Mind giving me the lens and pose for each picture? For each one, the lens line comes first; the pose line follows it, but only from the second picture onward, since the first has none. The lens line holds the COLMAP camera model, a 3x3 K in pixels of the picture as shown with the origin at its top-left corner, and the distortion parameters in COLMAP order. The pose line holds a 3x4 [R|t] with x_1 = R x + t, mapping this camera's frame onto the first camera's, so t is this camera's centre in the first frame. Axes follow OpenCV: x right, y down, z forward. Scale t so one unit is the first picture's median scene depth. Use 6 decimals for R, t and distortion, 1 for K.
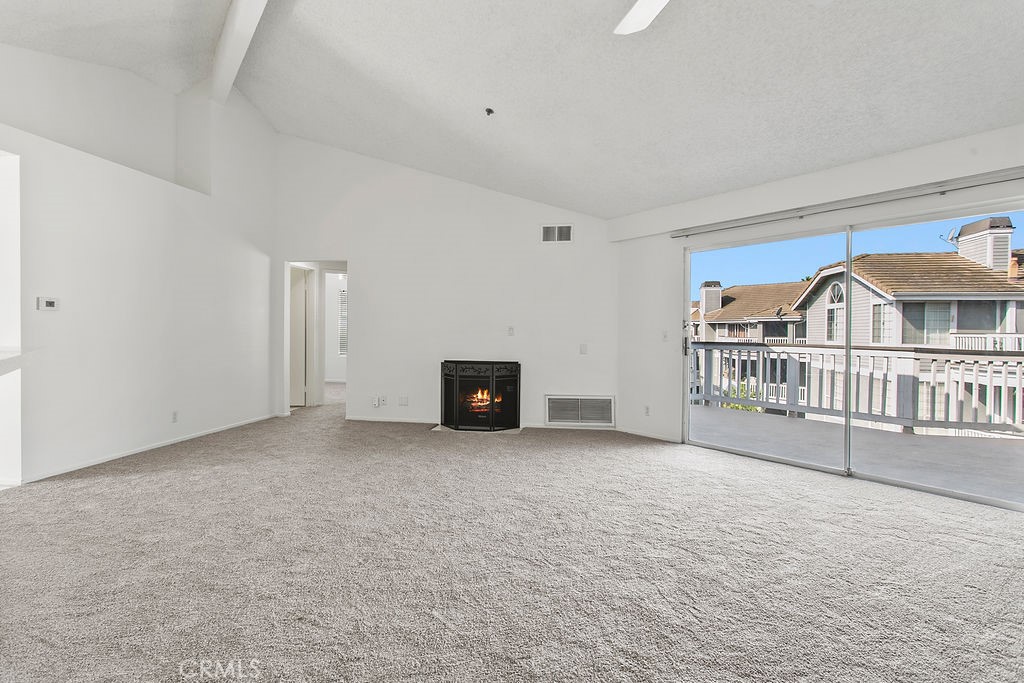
lens RADIAL K [[544.7, 0, 510.2], [0, 544.7, 327.9], [0, 0, 1]] dist [0.014770, 0.000170]
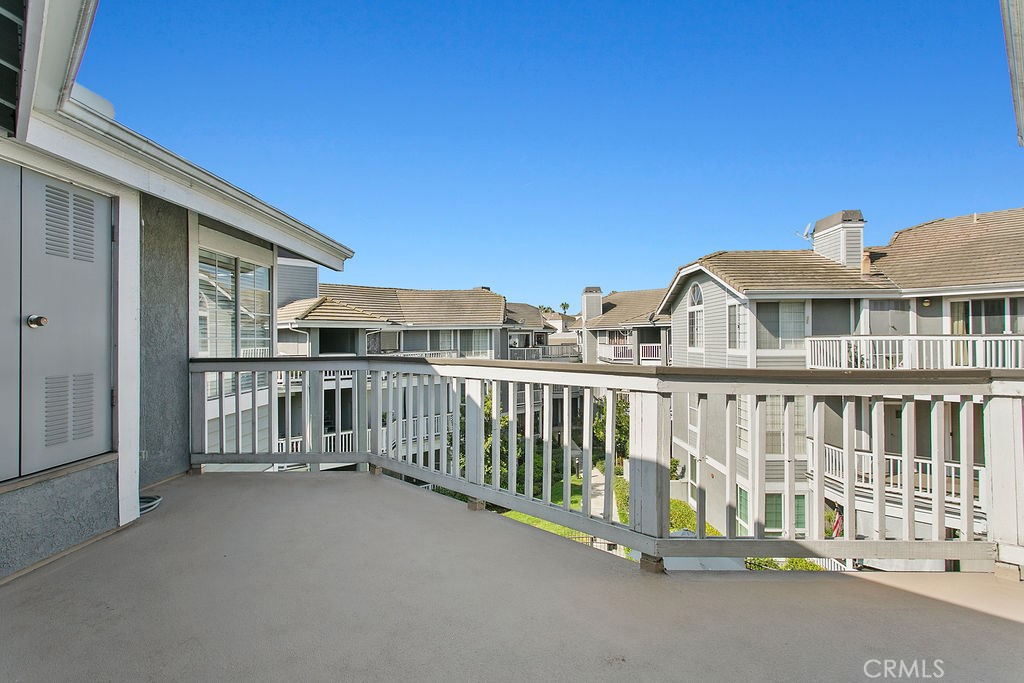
lens RADIAL K [[520.3, 0, 509.1], [0, 520.3, 332.8], [0, 0, 1]] dist [-0.002399, 0.000082]
pose [[0.990521, -0.012694, 0.136774, 0.195327], [0.014092, 0.999858, -0.009260, 0.004351], [-0.136637, 0.011099, 0.990559, 0.215525]]
